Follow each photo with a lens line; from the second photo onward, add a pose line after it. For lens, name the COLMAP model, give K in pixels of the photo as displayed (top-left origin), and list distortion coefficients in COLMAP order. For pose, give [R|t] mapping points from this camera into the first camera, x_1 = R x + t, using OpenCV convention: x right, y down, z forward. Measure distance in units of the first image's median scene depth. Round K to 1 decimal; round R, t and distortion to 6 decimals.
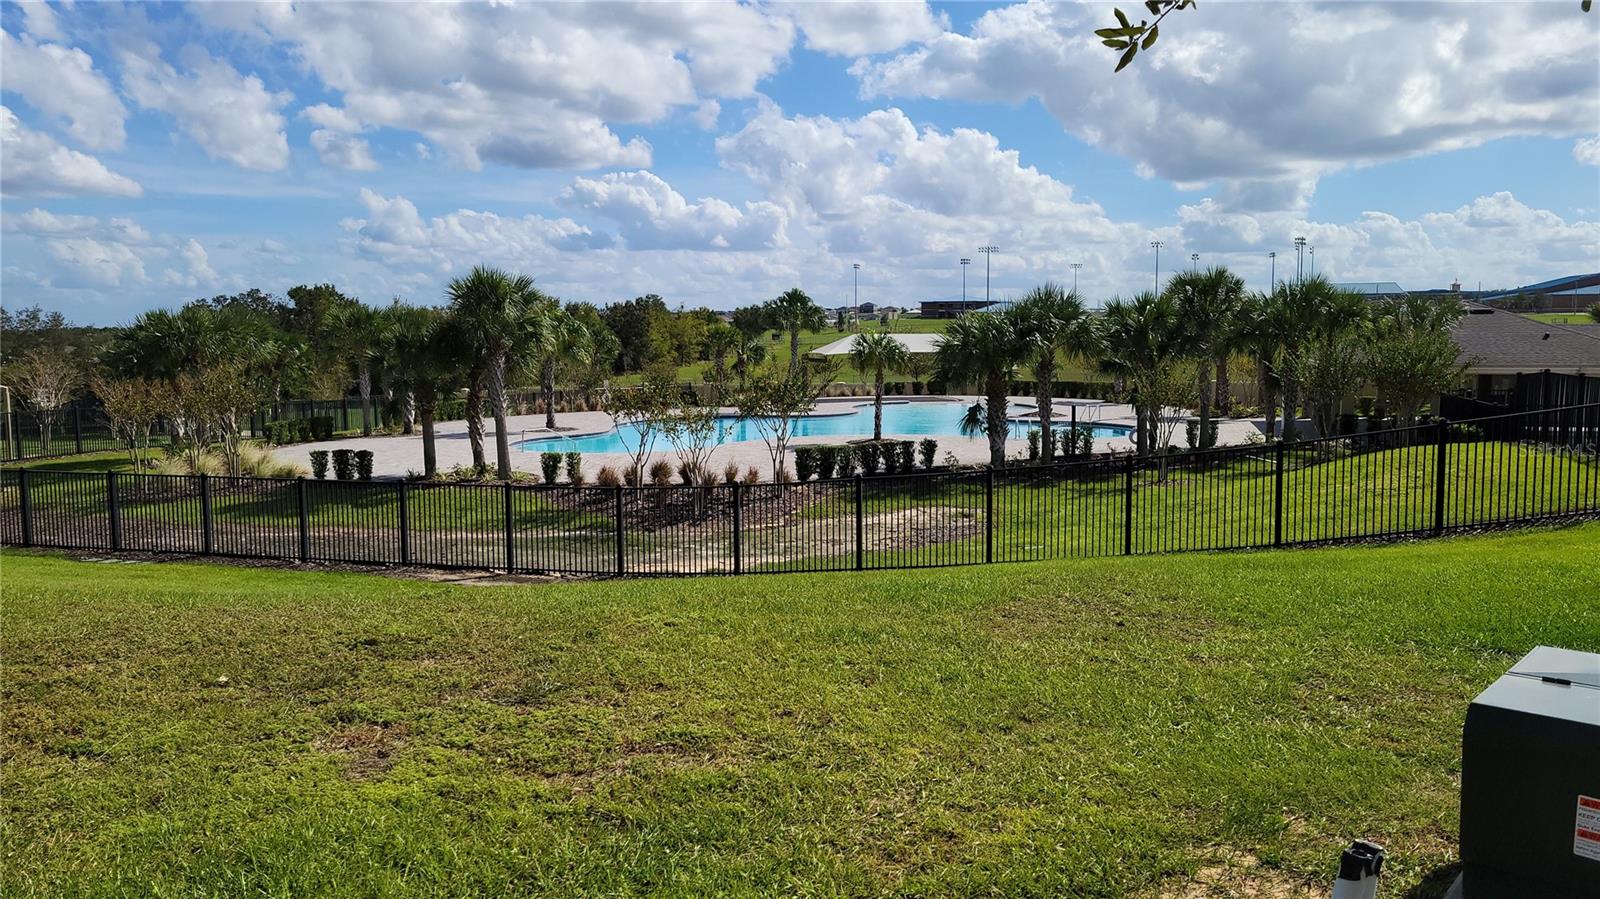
lens RADIAL K [[1296.0, 0, 800.0], [0, 1296.0, 449.5], [0, 0, 1]] dist [-0.006404, -0.003129]
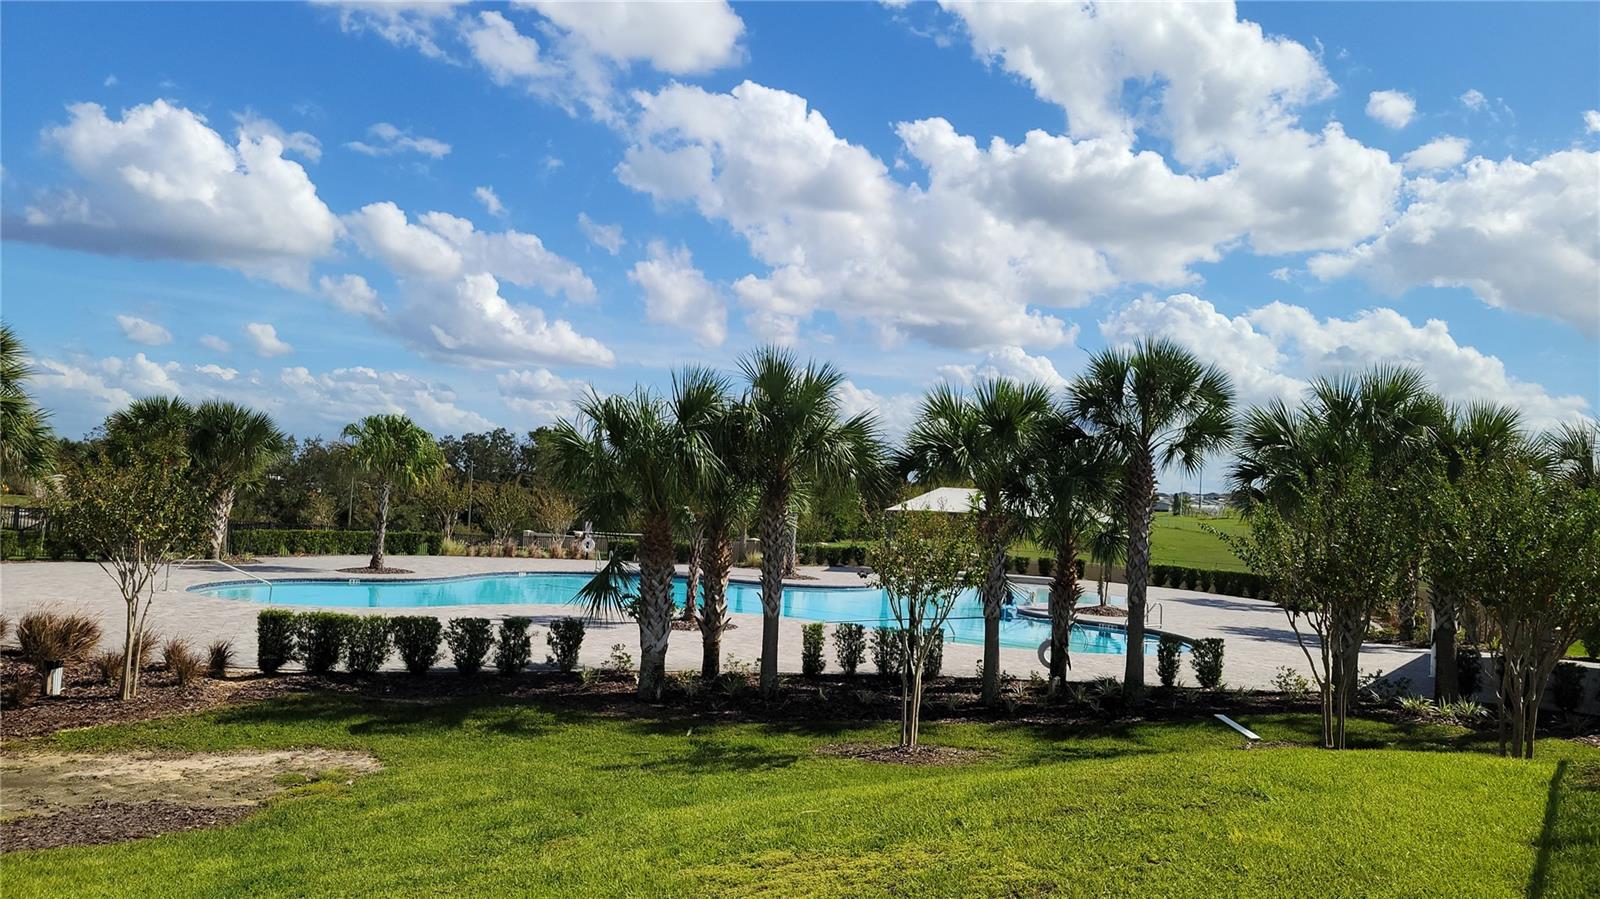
lens RADIAL K [[1296.0, 0, 800.0], [0, 1296.0, 449.5], [0, 0, 1]] dist [-0.006404, -0.003129]
pose [[0.941680, 0.041964, -0.333883, 0.342244], [-0.088554, 0.988125, -0.125565, -0.017240], [0.324649, 0.147809, 0.934214, 0.488122]]
